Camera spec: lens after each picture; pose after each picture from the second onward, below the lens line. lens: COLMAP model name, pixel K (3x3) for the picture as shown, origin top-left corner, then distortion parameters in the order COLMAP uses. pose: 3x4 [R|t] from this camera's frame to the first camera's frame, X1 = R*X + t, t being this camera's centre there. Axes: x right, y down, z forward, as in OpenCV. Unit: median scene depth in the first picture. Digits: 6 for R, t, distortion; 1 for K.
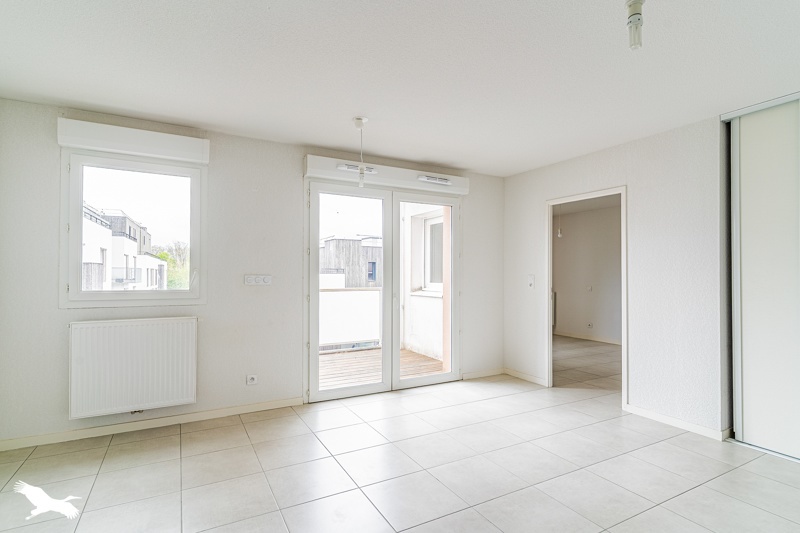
lens RADIAL K [[412.6, 0, 393.1], [0, 412.6, 270.3], [0, 0, 1]] dist [0.018428, -0.000579]
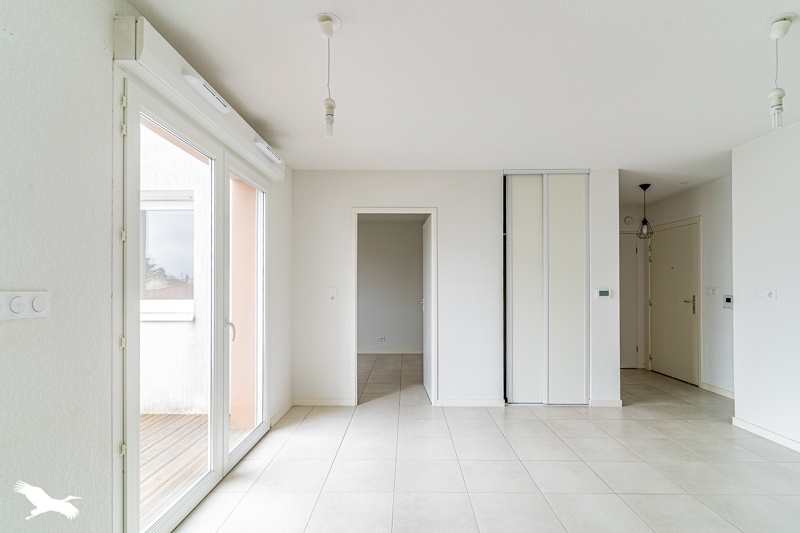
lens RADIAL K [[412.6, 0, 404.4], [0, 412.6, 285.4], [0, 0, 1]] dist [0.018428, -0.000579]
pose [[0.462343, -0.000711, 0.886701, -0.447586], [-0.005137, 0.999981, 0.003480, 0.004240], [-0.886686, -0.006164, 0.462331, 0.515223]]
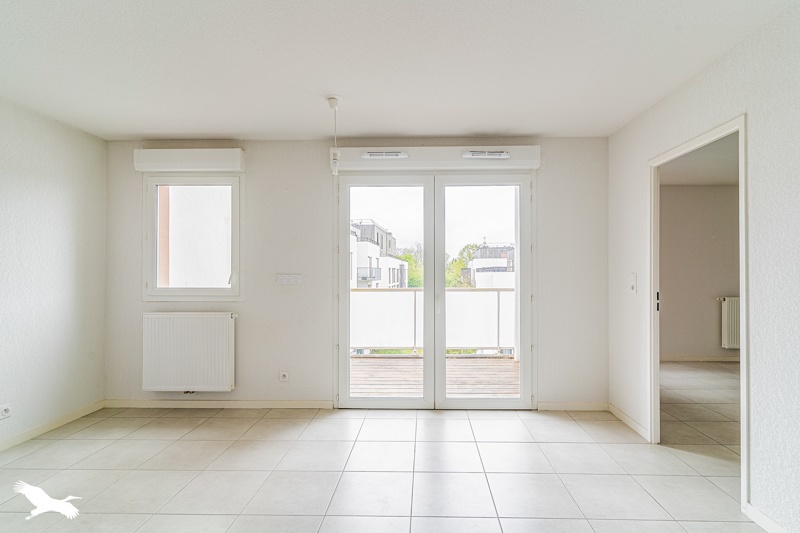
lens RADIAL K [[412.6, 0, 397.3], [0, 412.6, 270.1], [0, 0, 1]] dist [0.018428, -0.000579]
pose [[0.864420, -0.006892, -0.502724, 0.393237], [0.008676, 0.999962, 0.001209, 0.002266], [0.502696, -0.005406, 0.864446, 0.243959]]
